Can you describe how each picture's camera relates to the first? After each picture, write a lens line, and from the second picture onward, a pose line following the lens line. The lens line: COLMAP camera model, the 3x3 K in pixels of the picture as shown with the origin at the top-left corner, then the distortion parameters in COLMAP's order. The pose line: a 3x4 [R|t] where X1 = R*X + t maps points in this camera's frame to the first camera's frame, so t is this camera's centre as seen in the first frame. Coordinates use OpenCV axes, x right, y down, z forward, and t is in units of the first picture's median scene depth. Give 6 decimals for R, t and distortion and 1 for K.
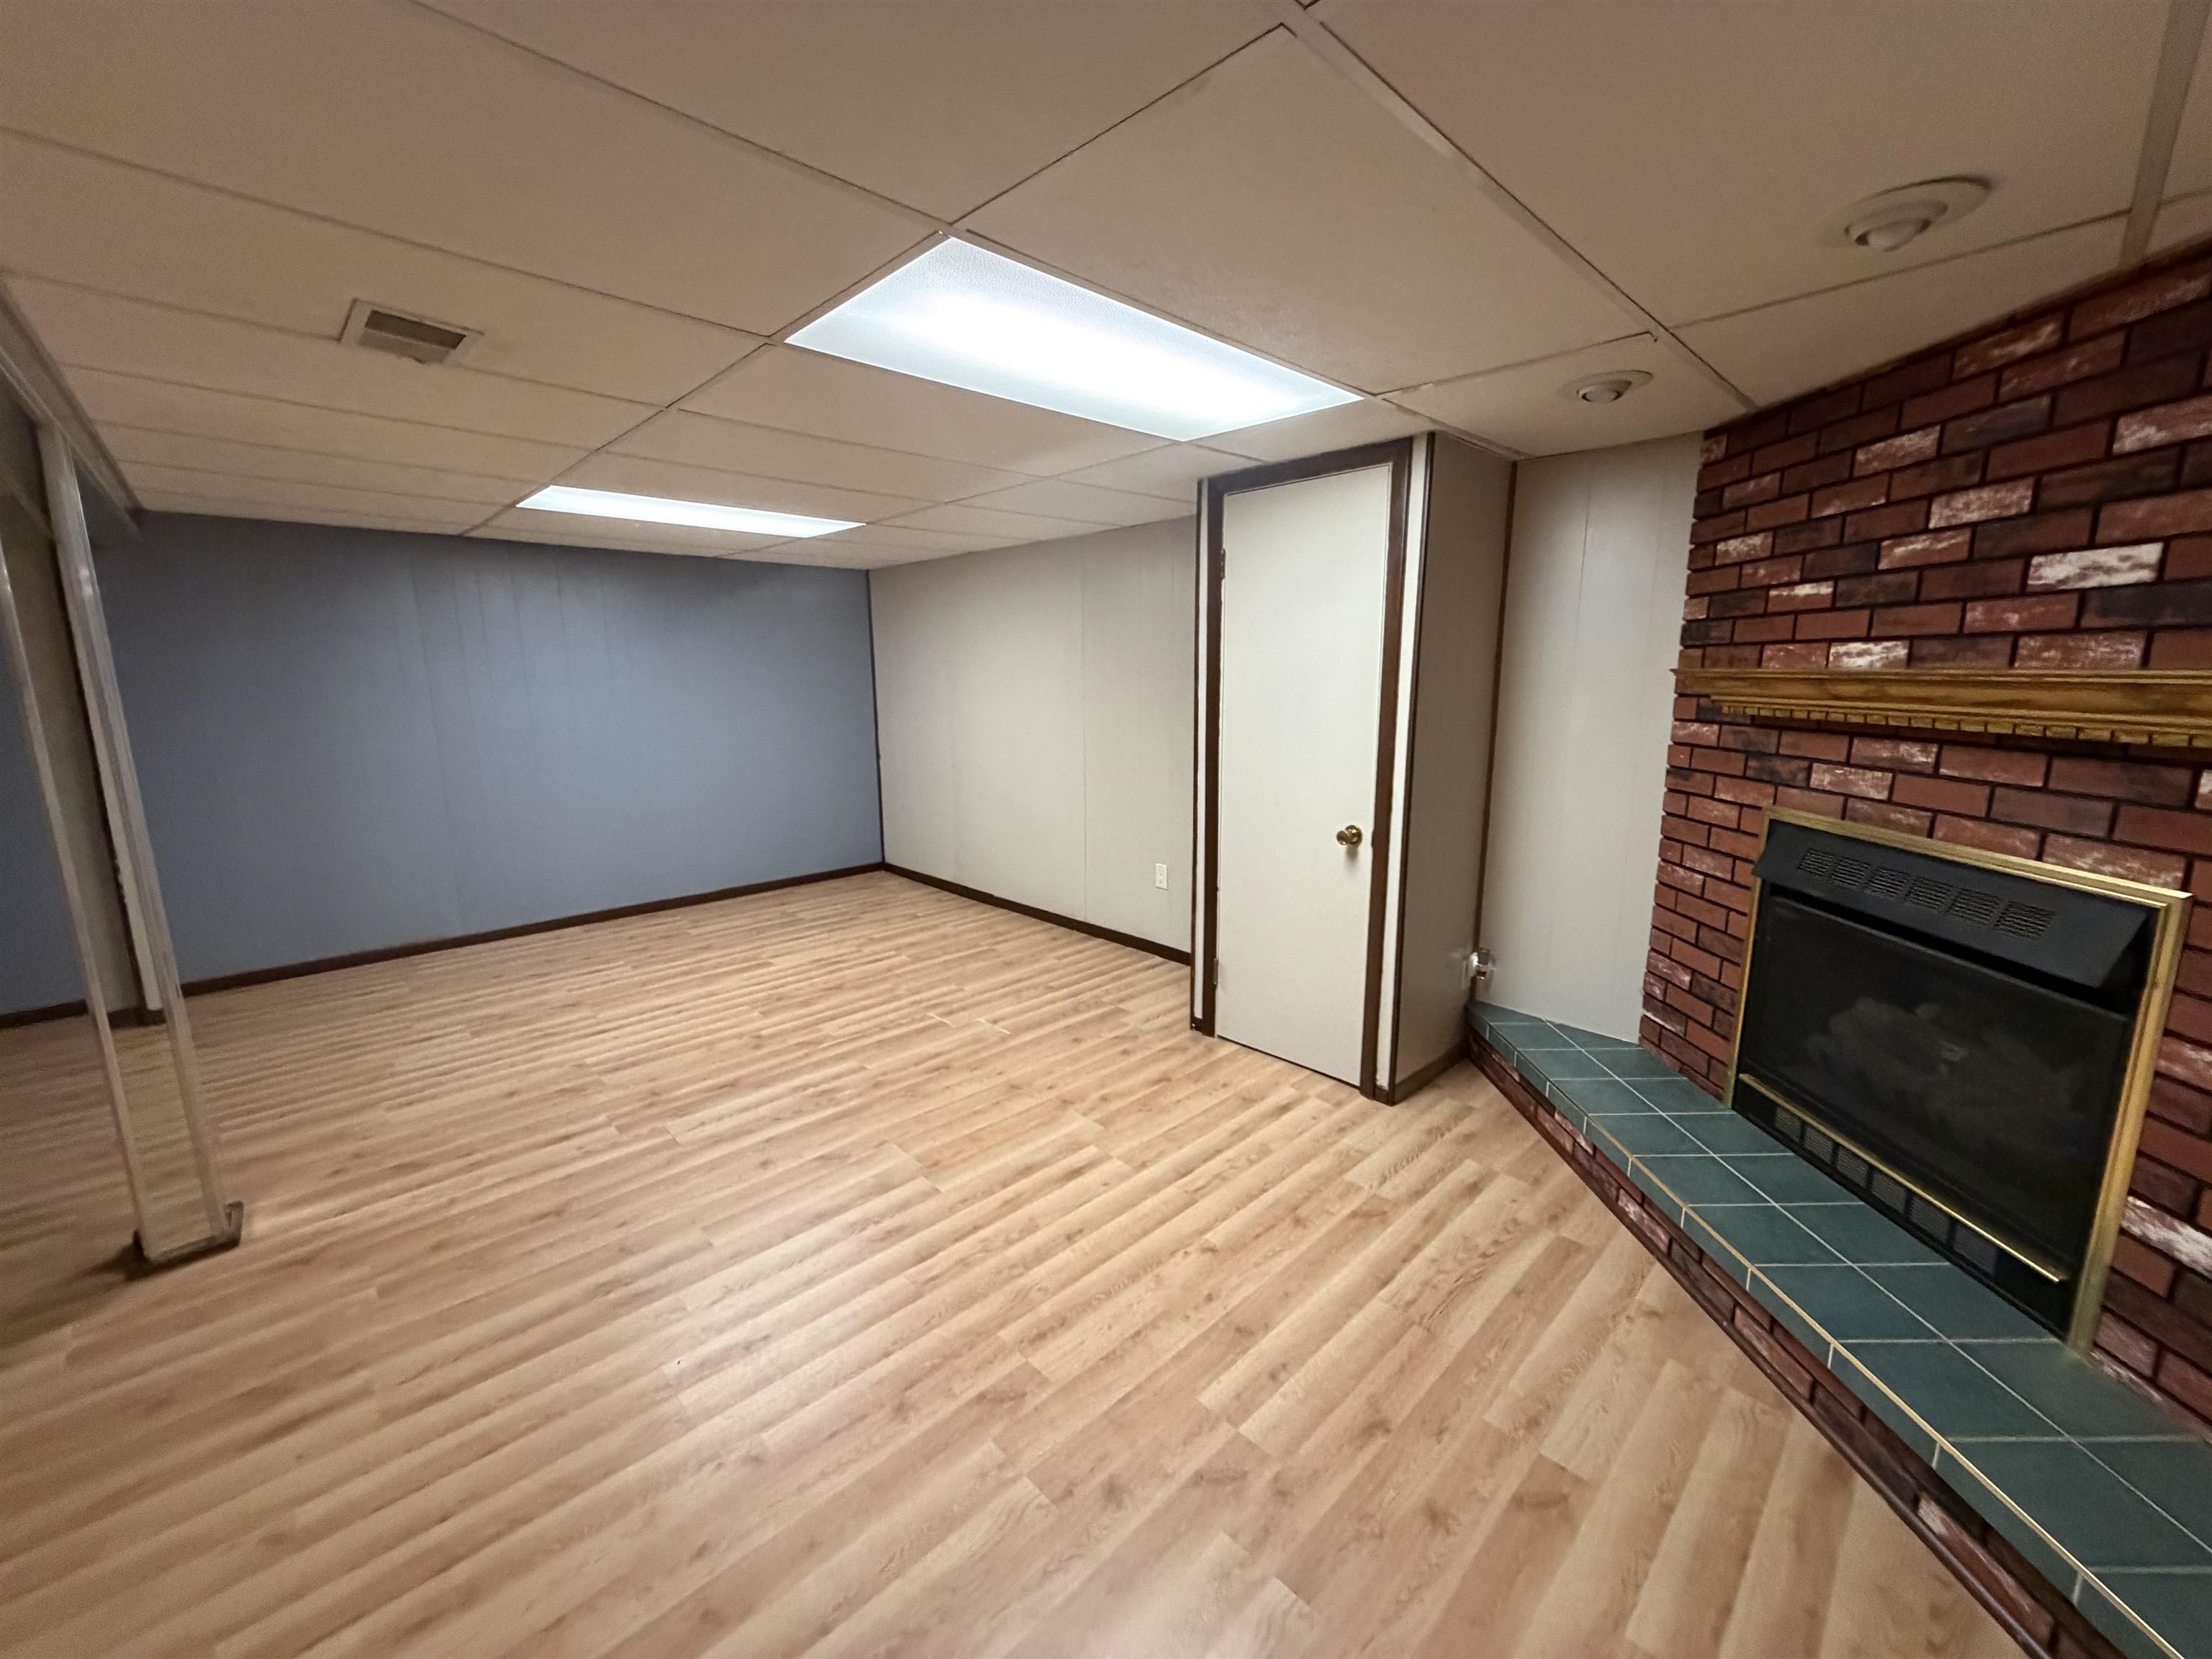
lens RADIAL K [[878.4, 0, 1103.5], [0, 878.4, 826.4], [0, 0, 1]] dist [-0.002148, -0.000155]
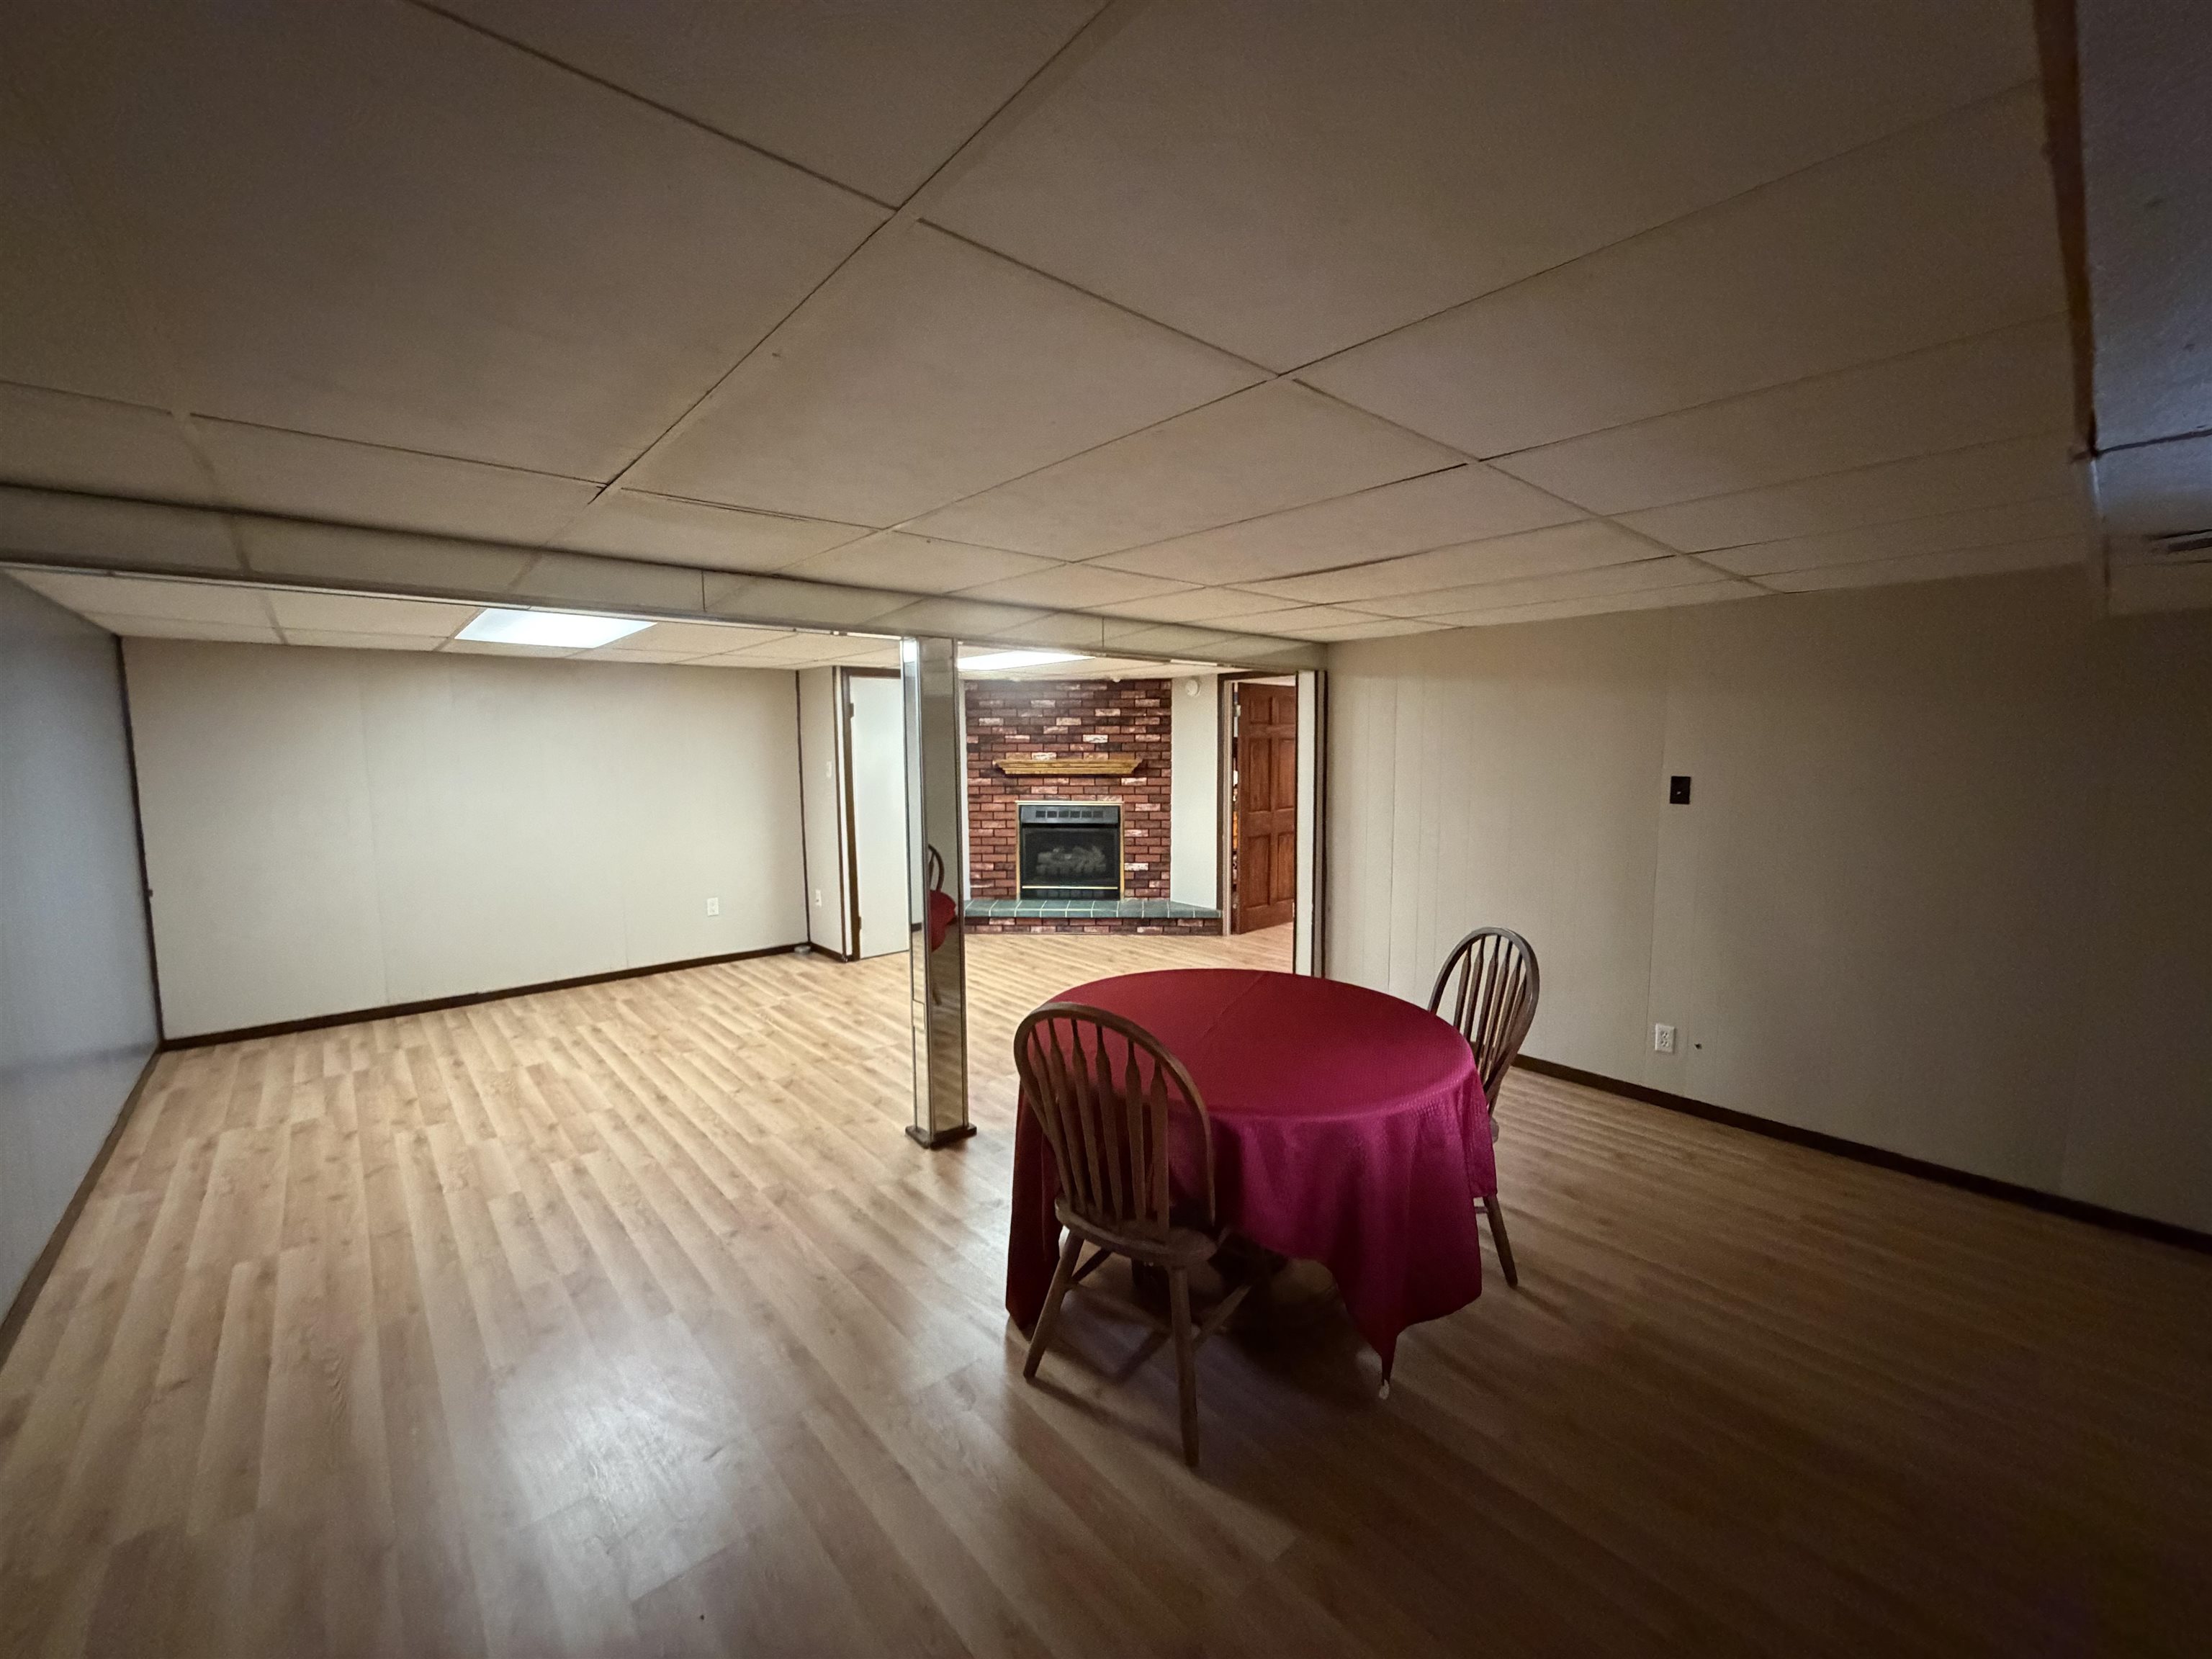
lens RADIAL K [[878.4, 0, 1105.3], [0, 878.4, 830.2], [0, 0, 1]] dist [-0.002148, -0.000155]
pose [[0.033583, -0.088535, 0.995507, -2.479589], [0.179230, 0.980455, 0.081150, -0.124494], [-0.983234, 0.175699, 0.048795, 0.538976]]
